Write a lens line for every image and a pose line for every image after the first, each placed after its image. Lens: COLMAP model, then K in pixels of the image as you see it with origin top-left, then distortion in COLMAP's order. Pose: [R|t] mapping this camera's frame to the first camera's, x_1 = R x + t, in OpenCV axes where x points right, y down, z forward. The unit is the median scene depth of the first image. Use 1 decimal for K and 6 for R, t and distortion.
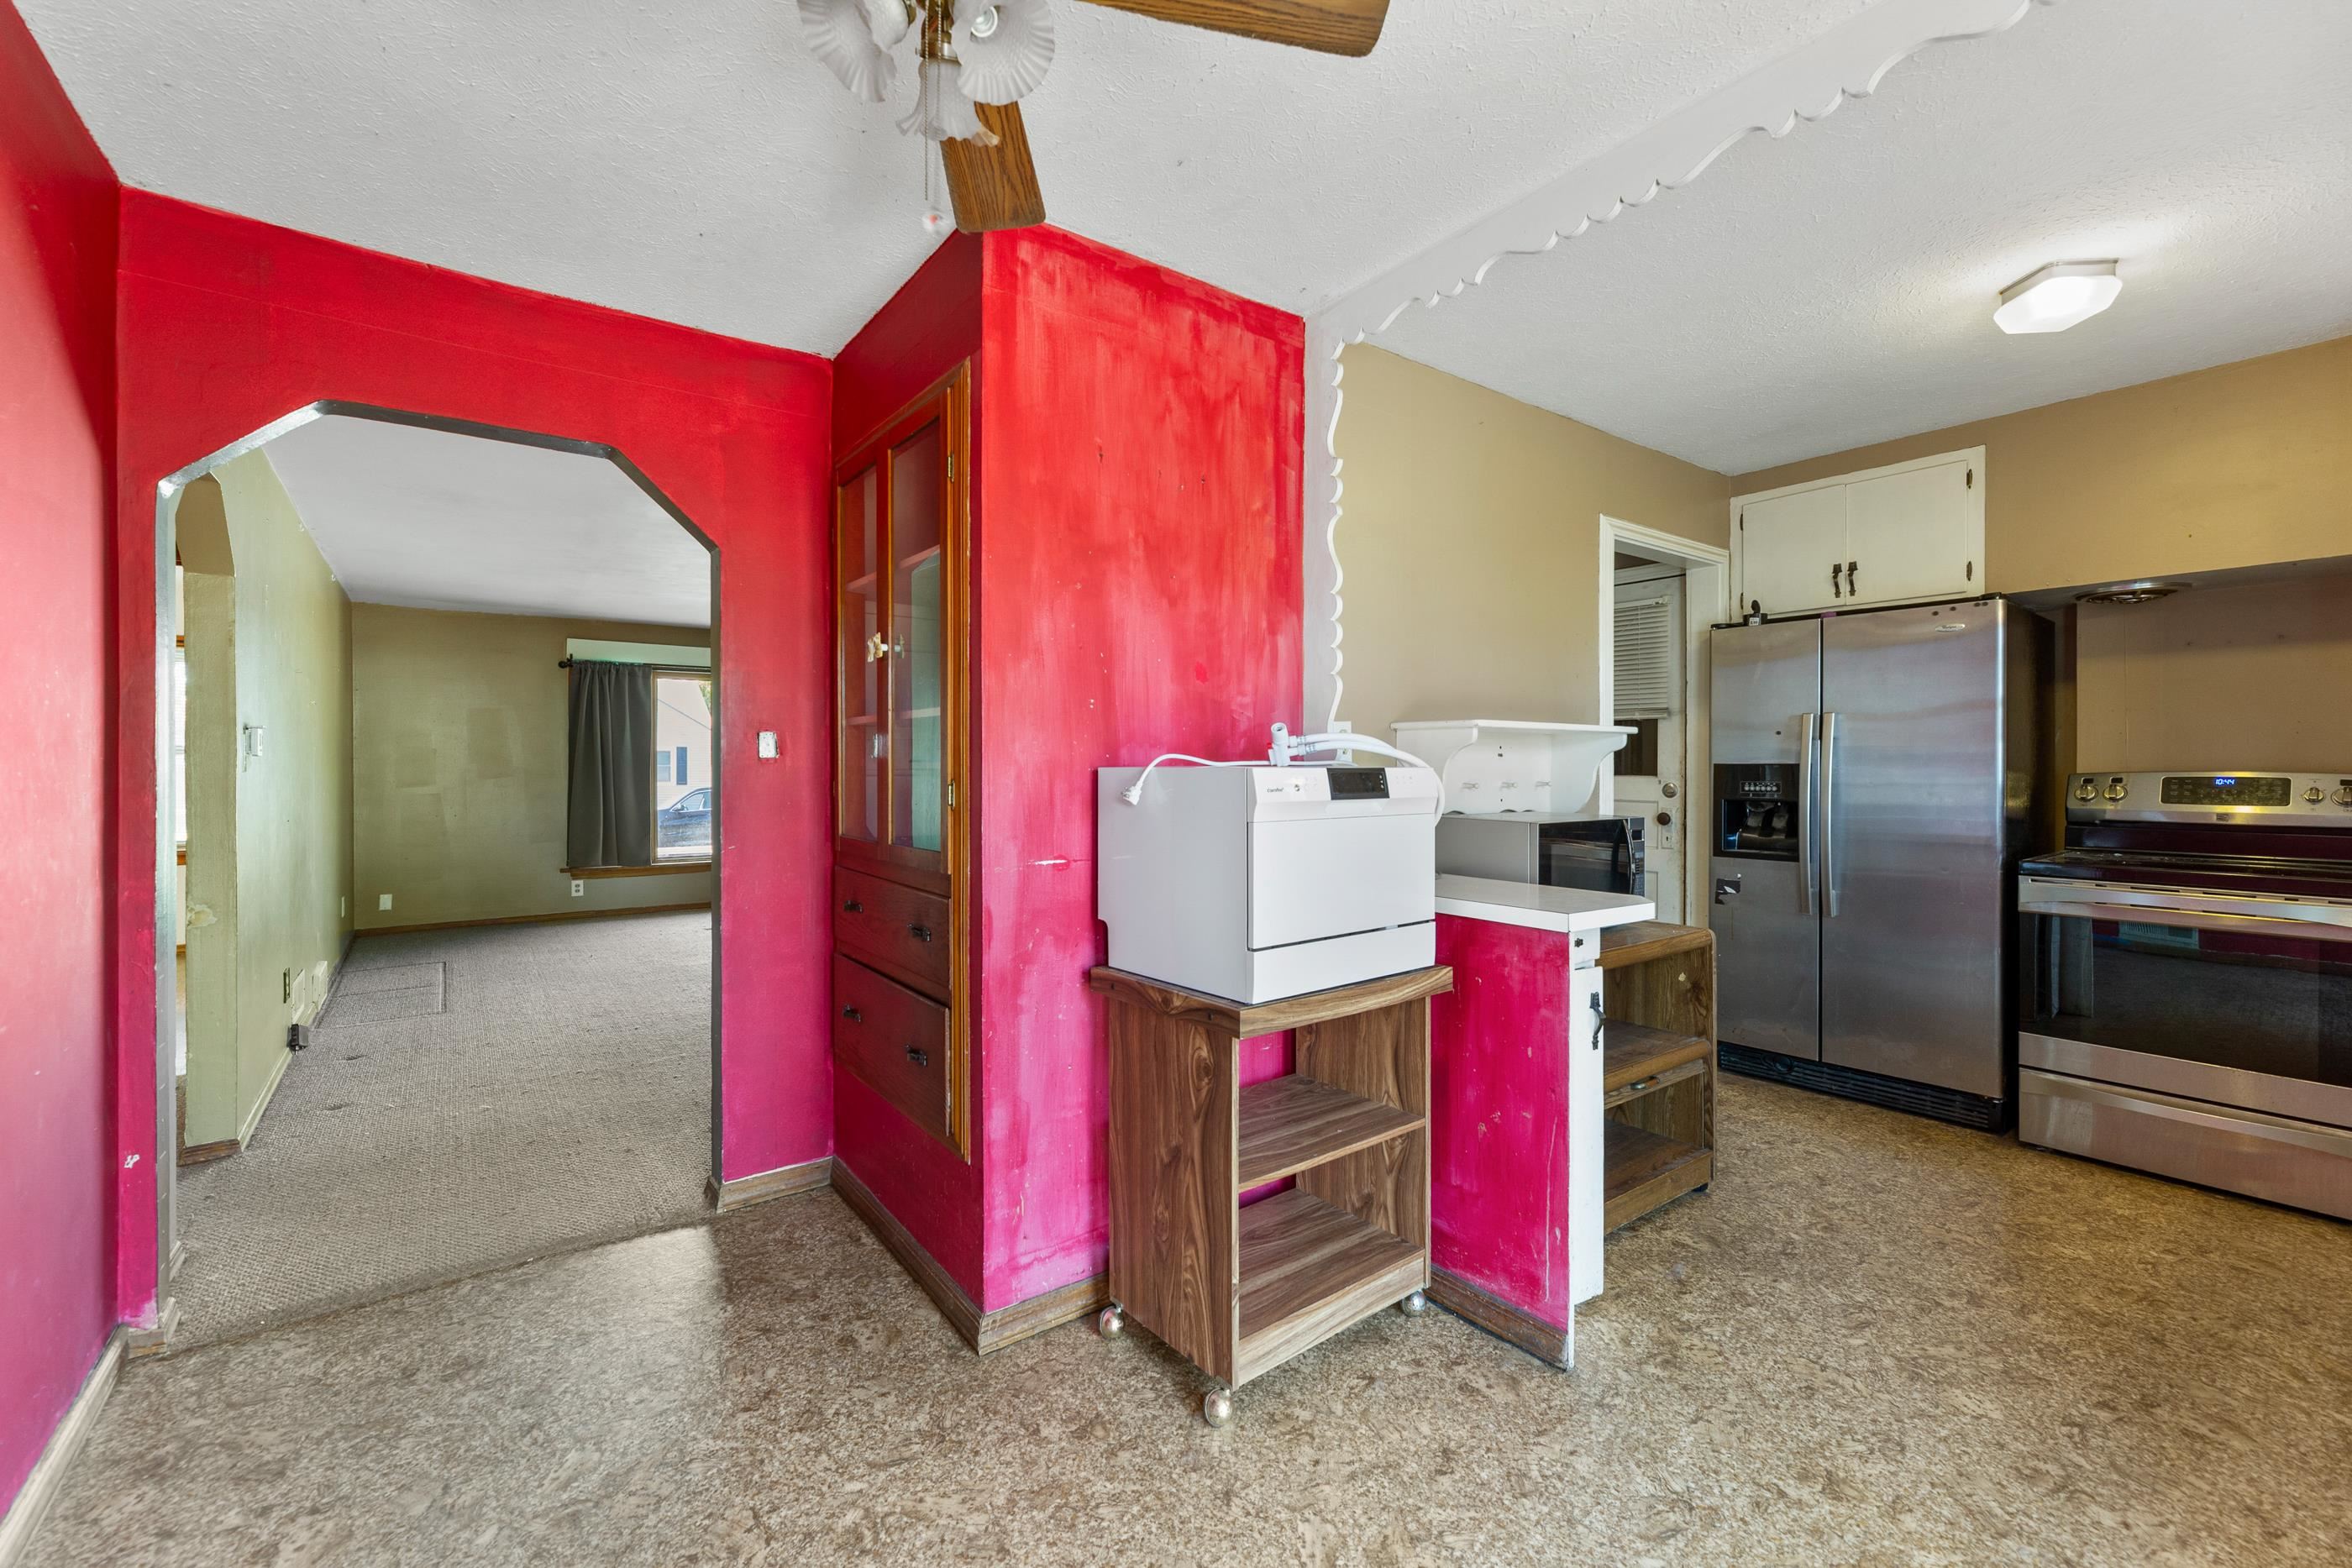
lens RADIAL K [[967.3, 0, 1167.8], [0, 967.3, 769.9], [0, 0, 1]] dist [-0.002246, -0.000601]
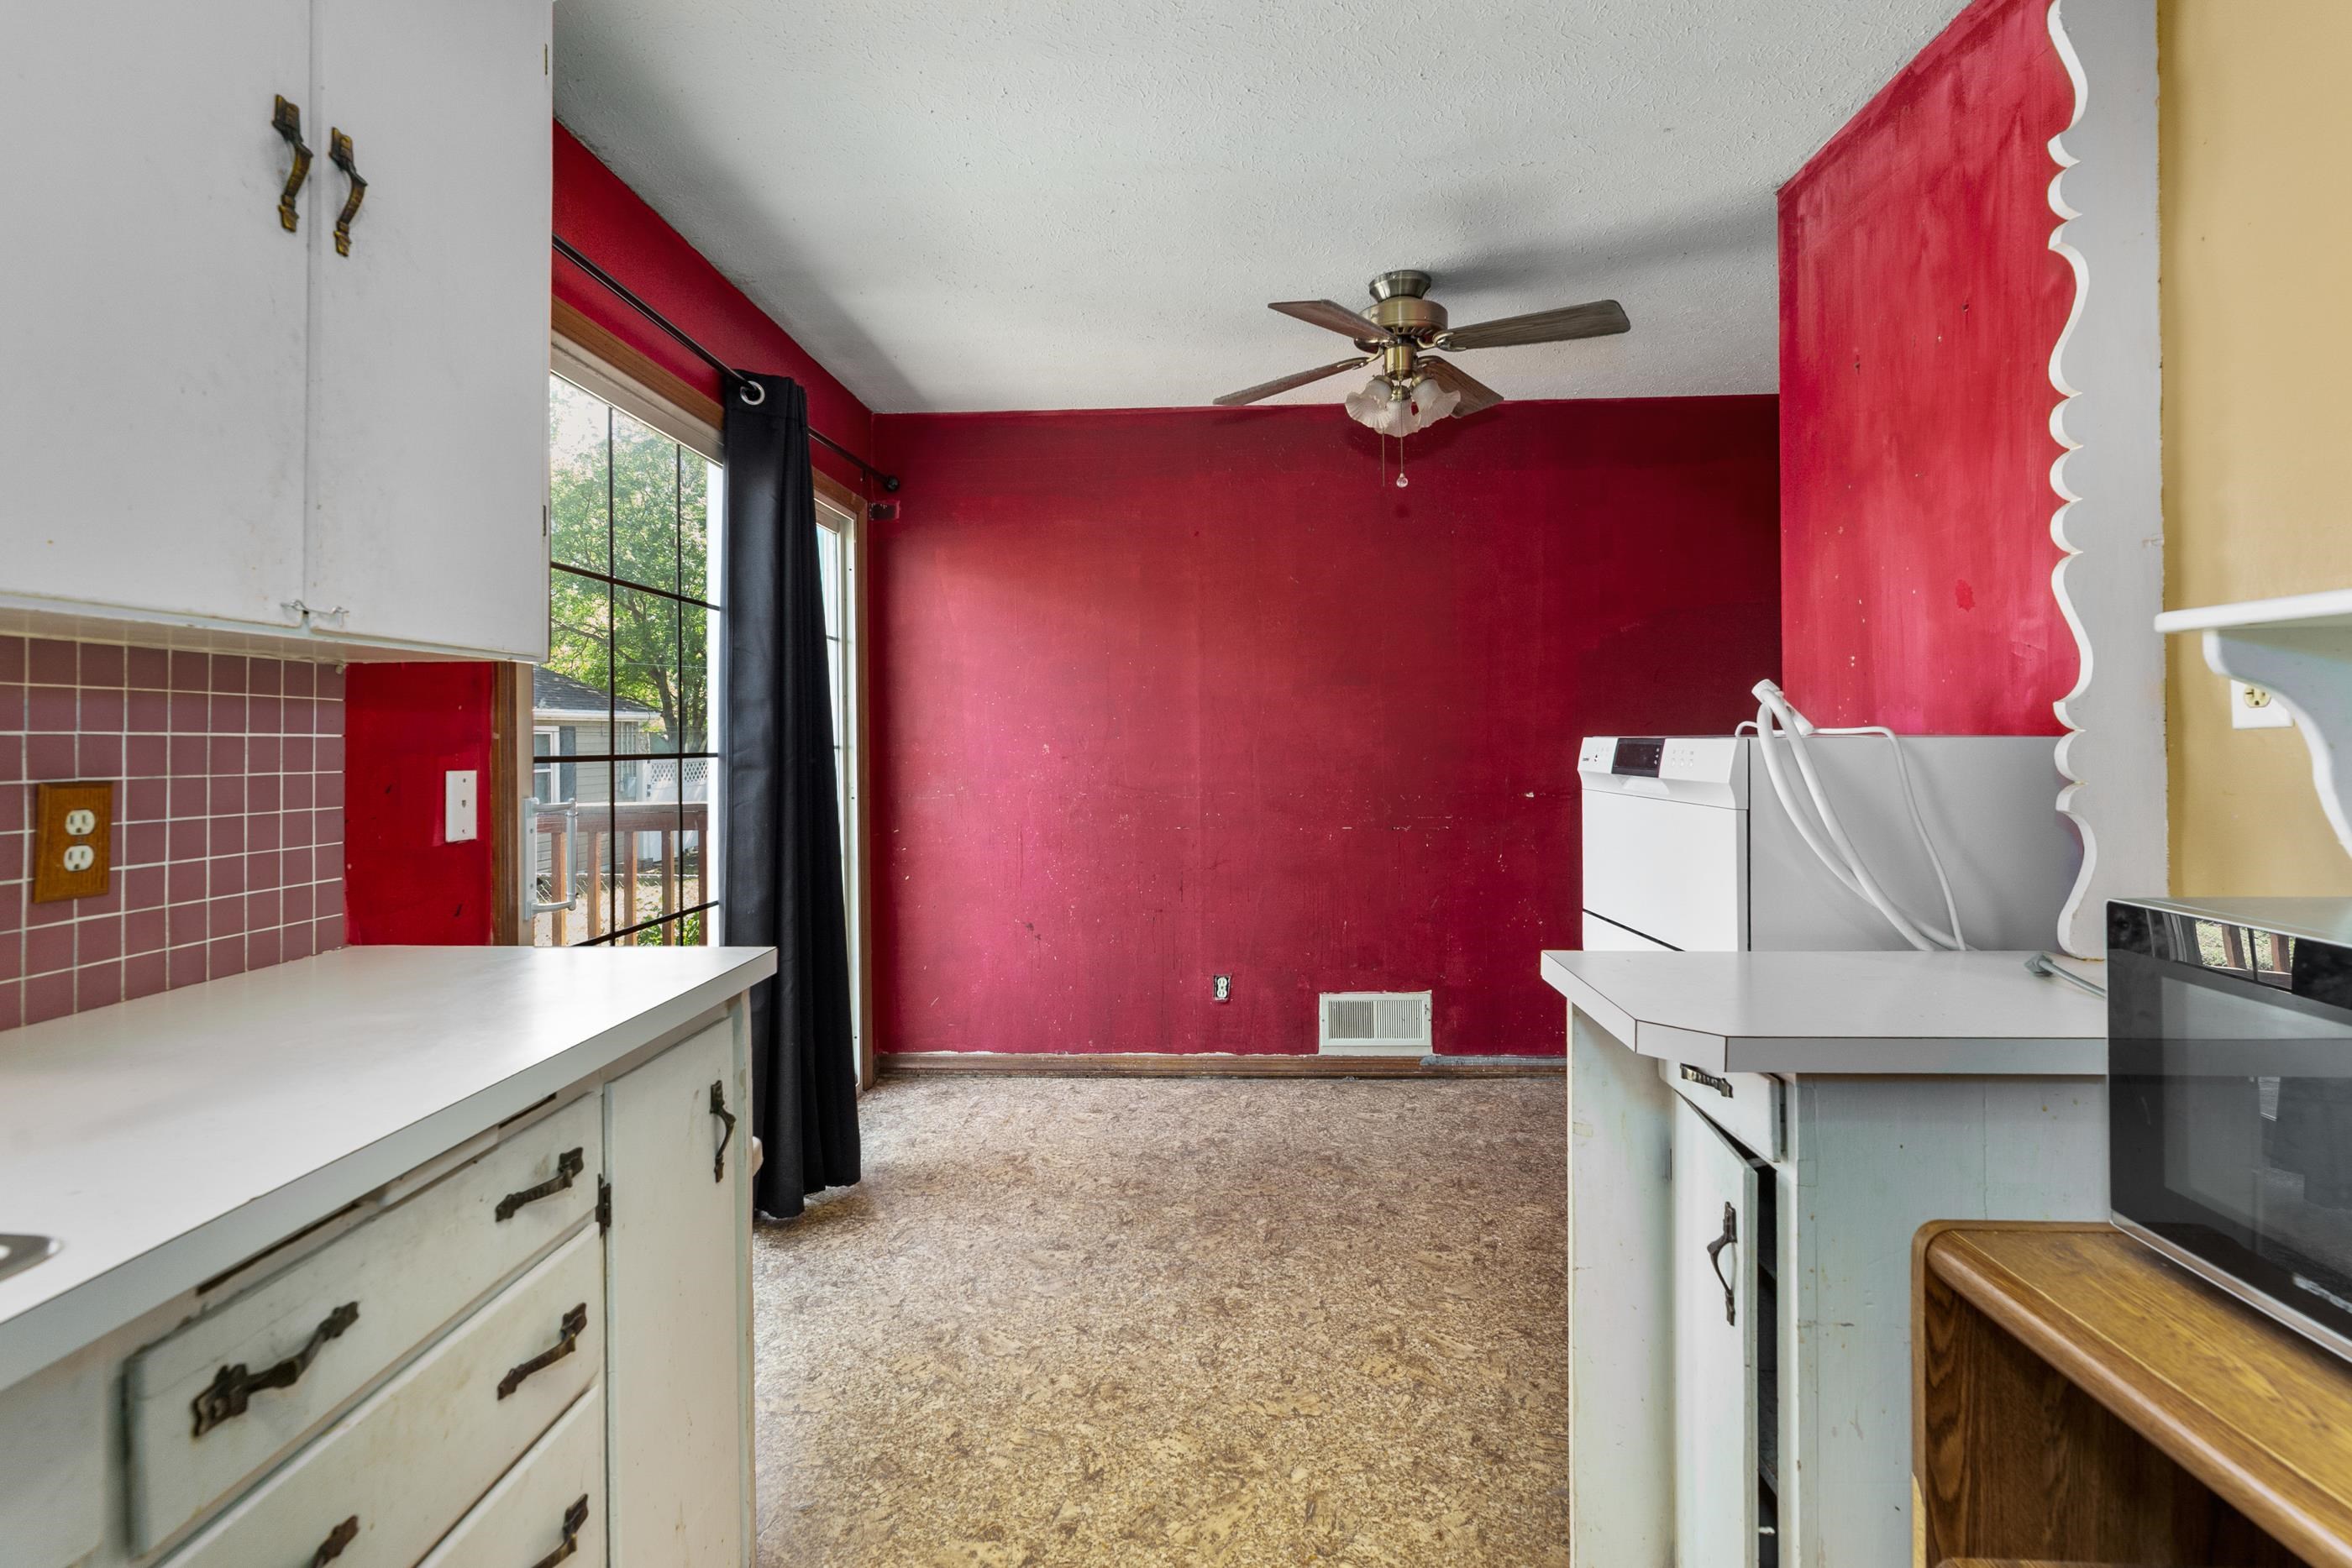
lens RADIAL K [[1052.4, 0, 1164.1], [0, 1052.4, 728.9], [0, 0, 1]] dist [0.001596, -0.001163]
pose [[-0.633387, 0.001912, -0.773833, 0.680659], [0.004148, 0.999991, -0.000924, -0.006515], [0.773824, -0.003795, -0.633389, 0.736588]]
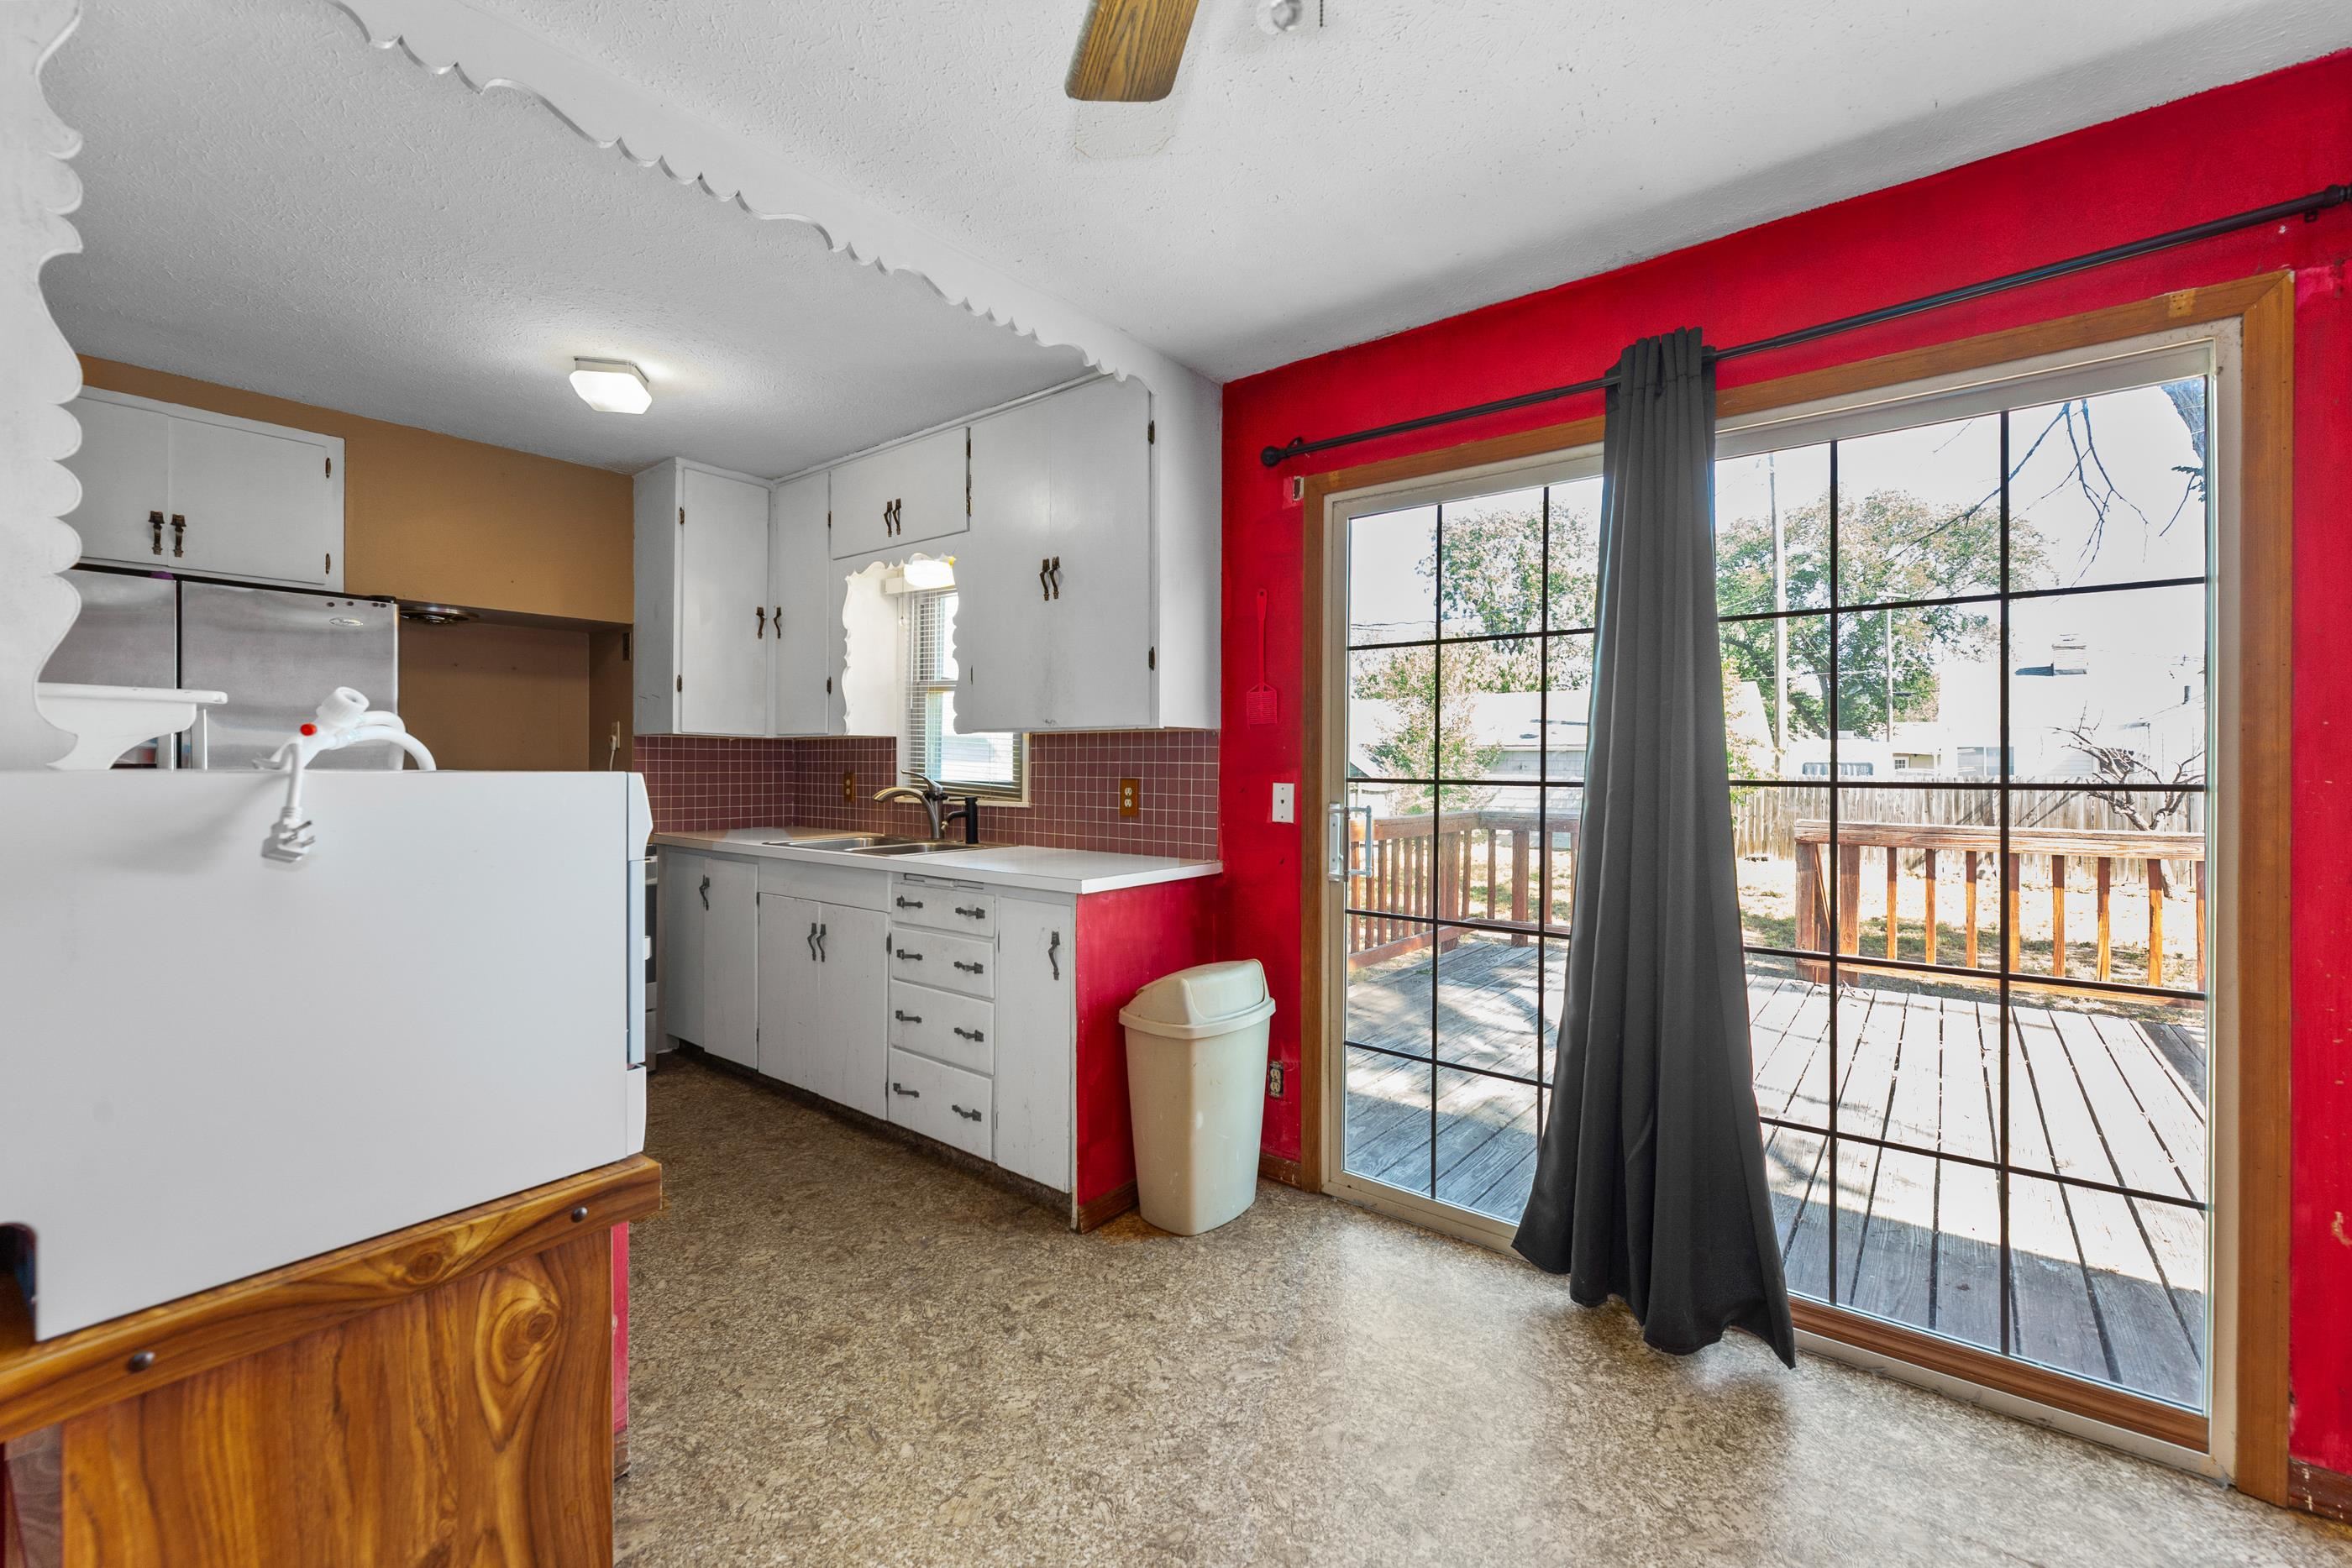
lens RADIAL K [[970.7, 0, 1177.9], [0, 970.7, 764.5], [0, 0, 1]] dist [-0.000018, 0.000031]
pose [[-0.261929, 0.002591, 0.965084, -0.325811], [0.002457, 0.999995, -0.002018, -0.002597], [-0.965084, 0.001843, -0.261934, 0.445531]]
